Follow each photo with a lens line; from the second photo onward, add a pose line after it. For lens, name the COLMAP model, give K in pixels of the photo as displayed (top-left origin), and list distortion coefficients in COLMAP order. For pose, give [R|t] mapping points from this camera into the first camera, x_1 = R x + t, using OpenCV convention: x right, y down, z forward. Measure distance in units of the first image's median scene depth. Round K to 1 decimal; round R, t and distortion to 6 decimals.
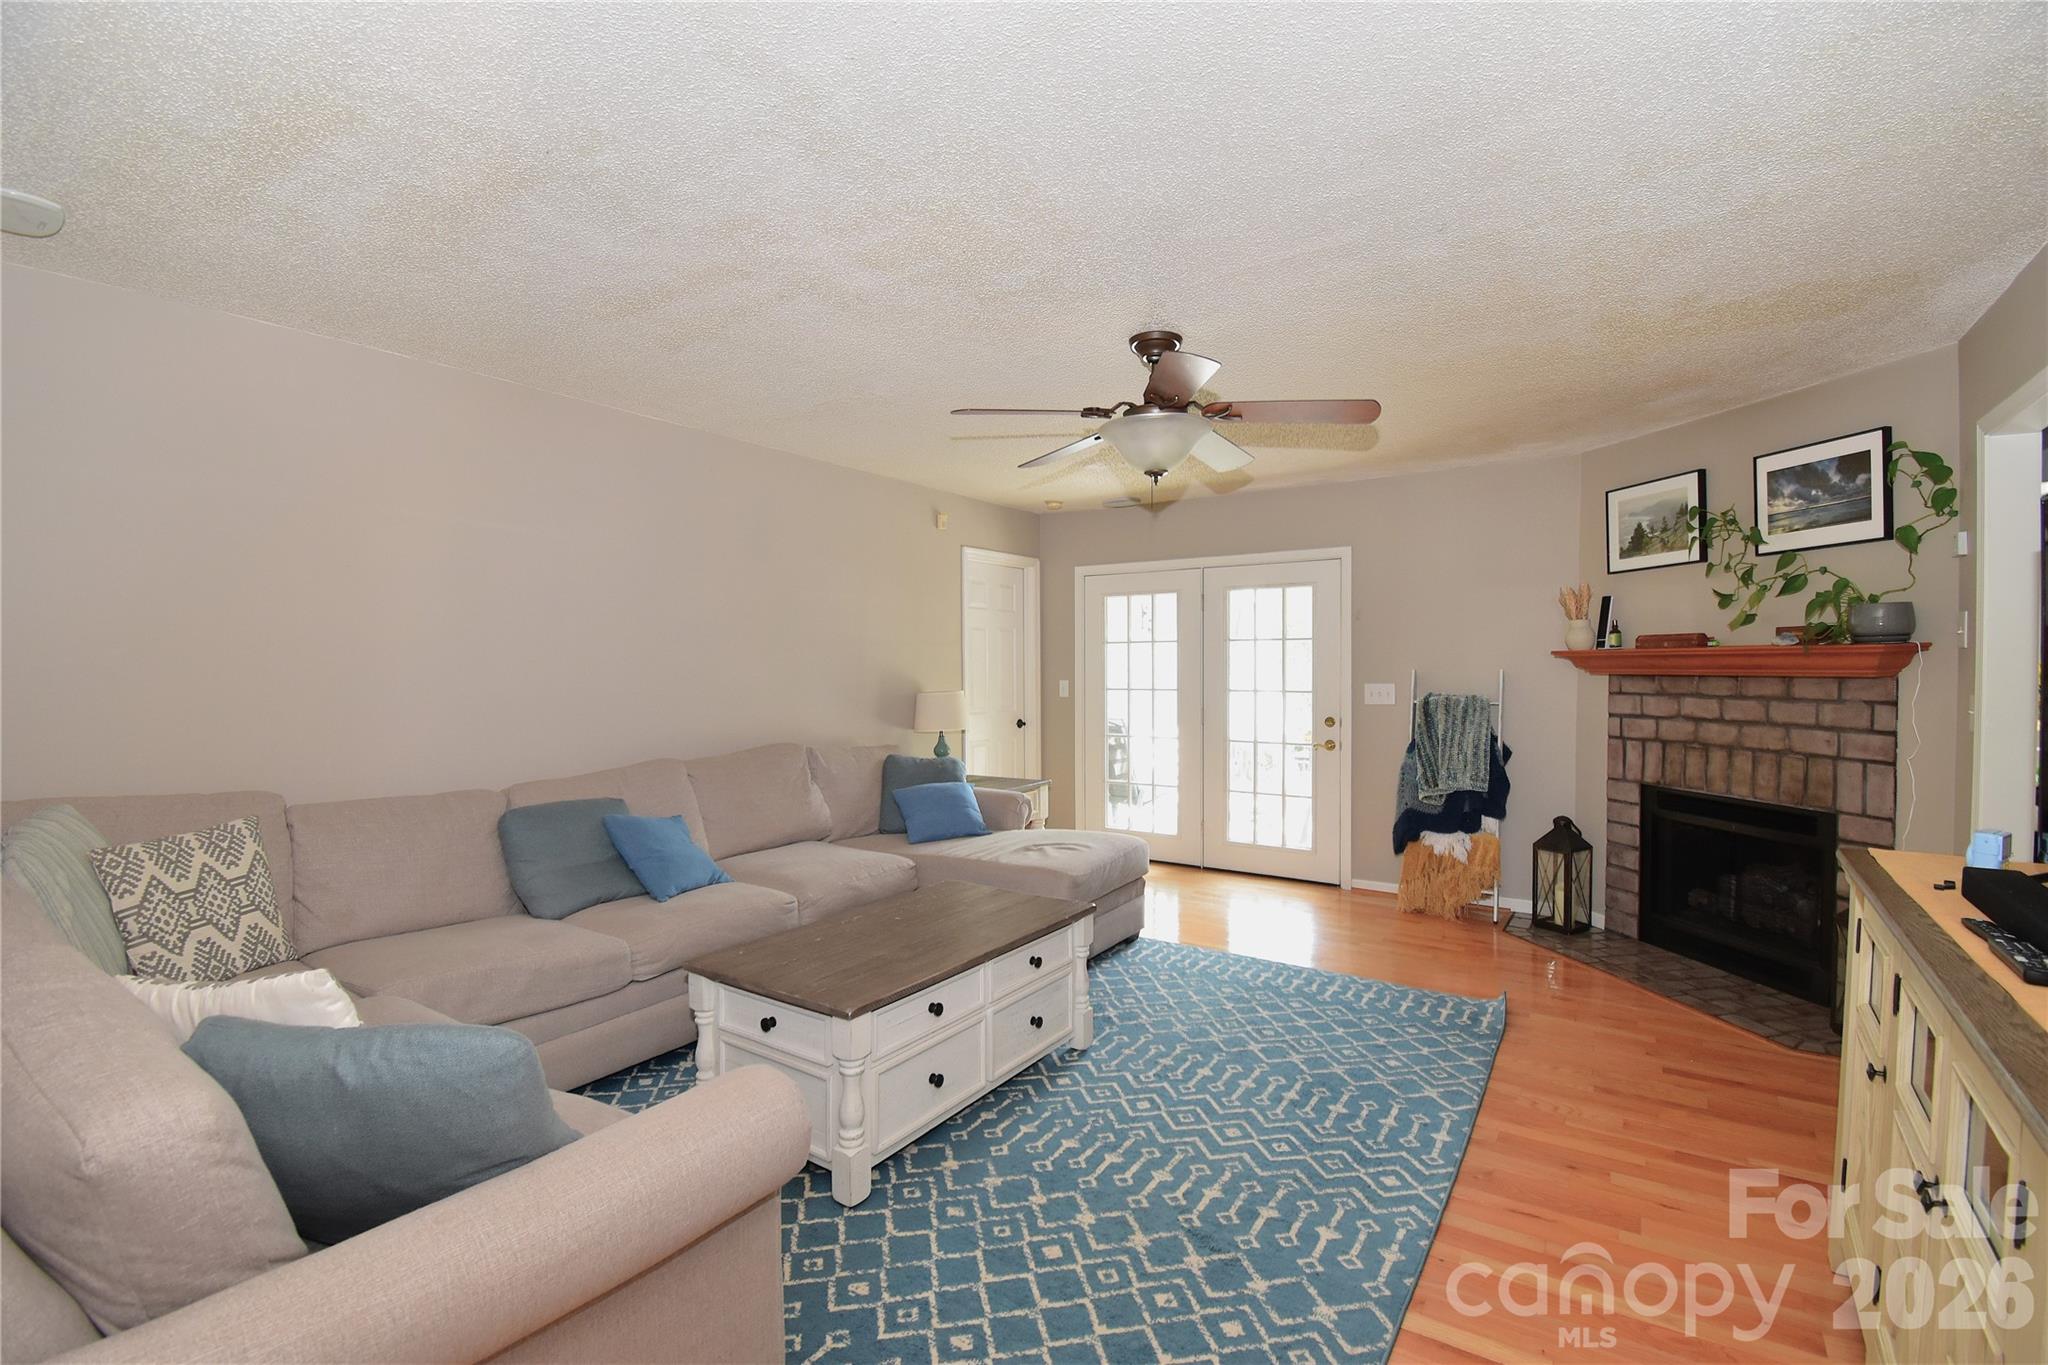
lens RADIAL K [[939.1, 0, 1024.0], [0, 939.1, 682.5], [0, 0, 1]] dist [-0.020346, -0.000475]
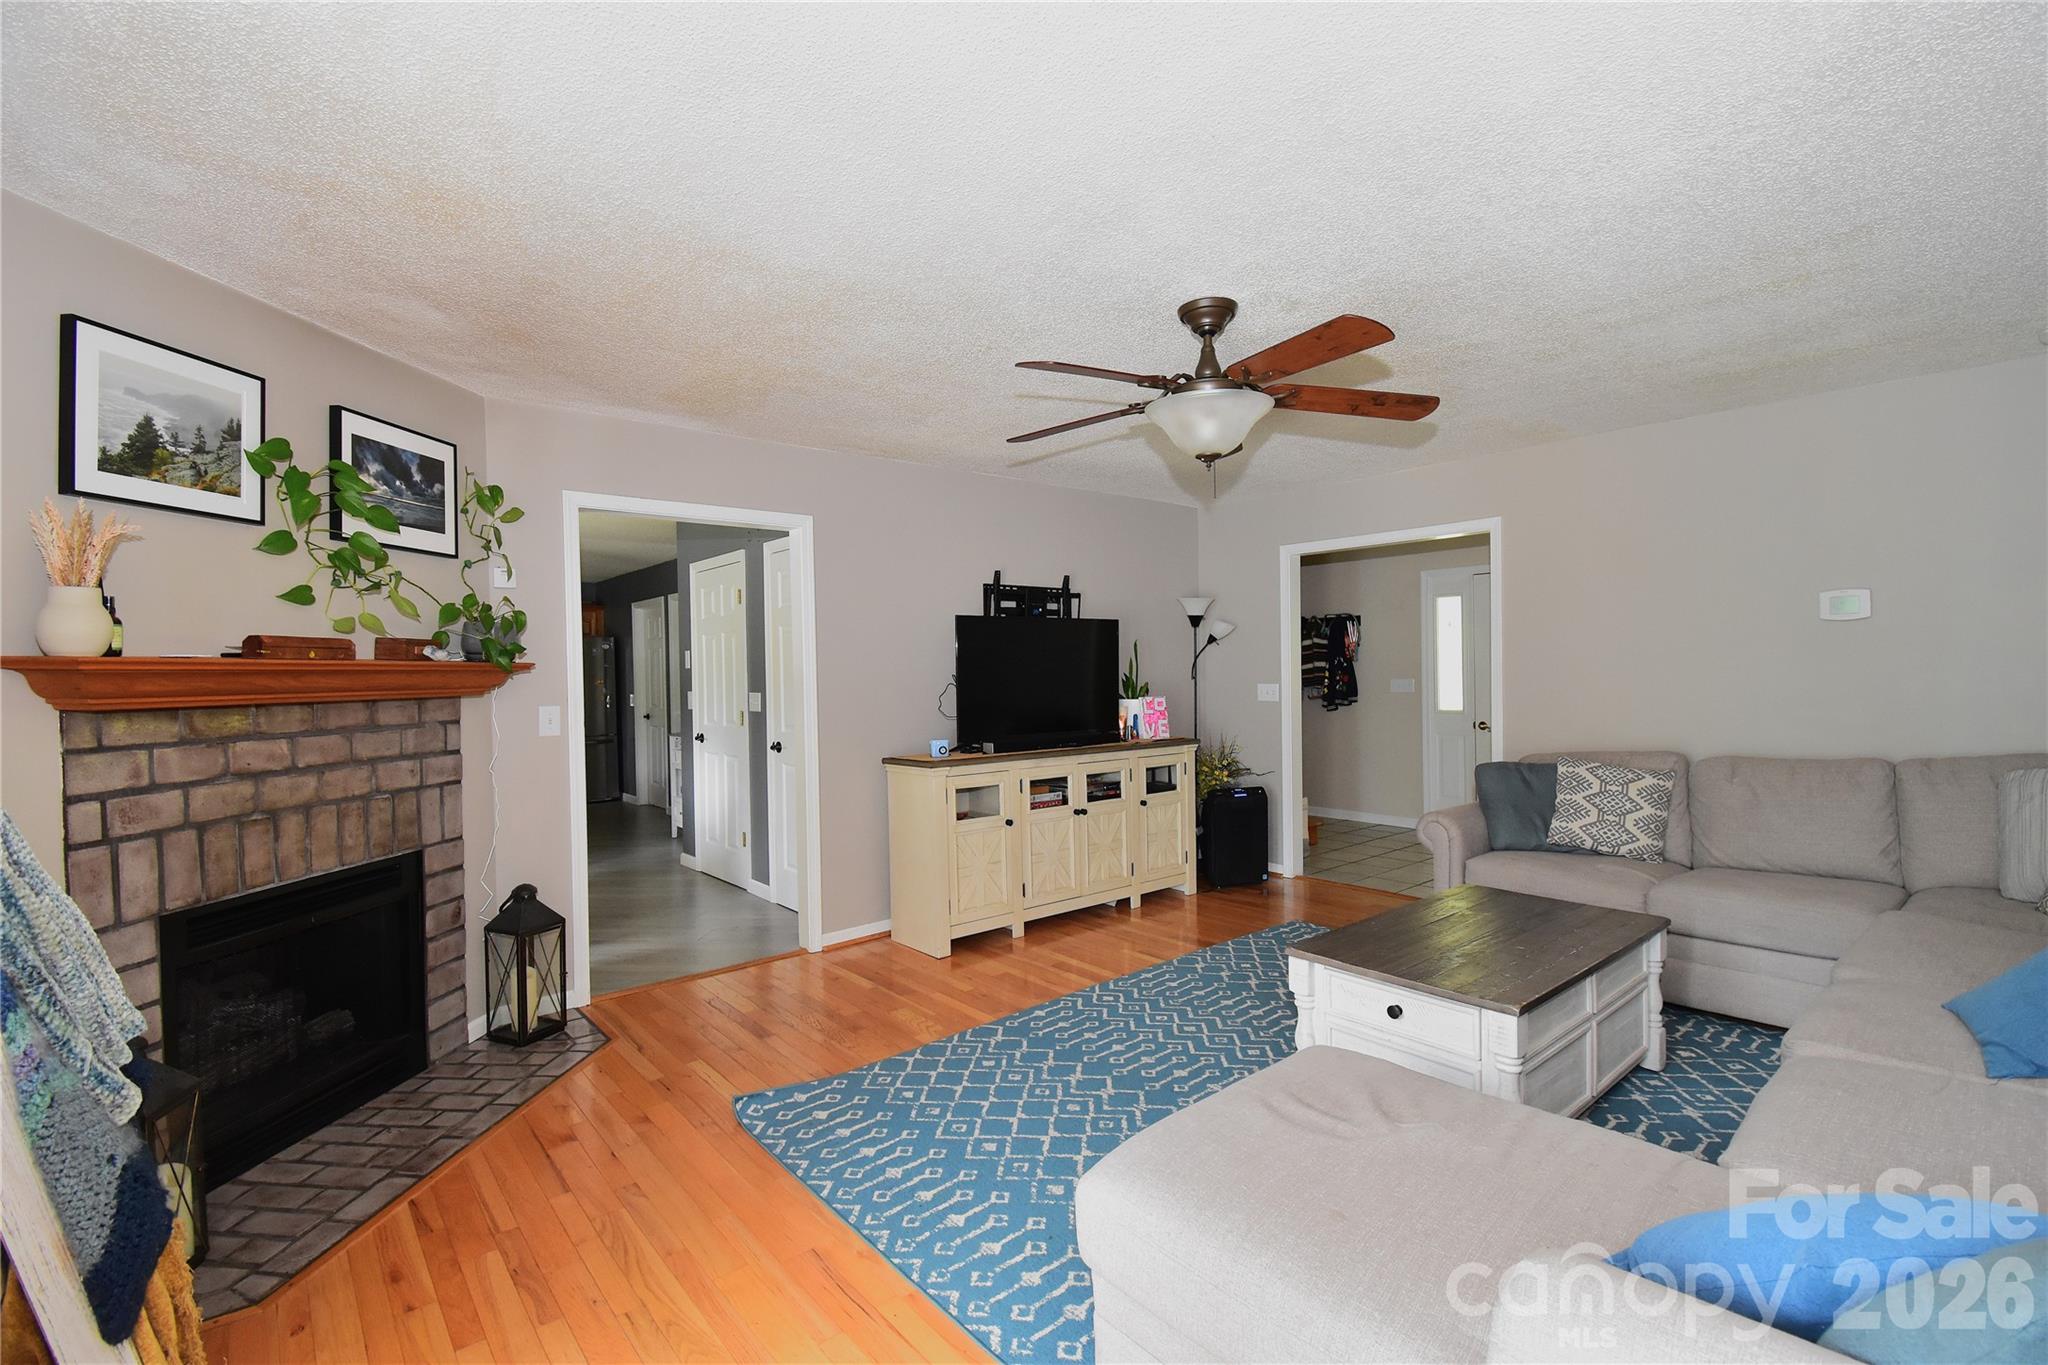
lens RADIAL K [[939.1, 0, 1024.0], [0, 939.1, 682.5], [0, 0, 1]] dist [-0.020346, -0.000475]
pose [[-0.965552, 0.017600, 0.259614, 0.069475], [0.025934, 0.999251, 0.028714, -0.029242], [-0.258914, 0.034457, -0.965285, 1.596274]]
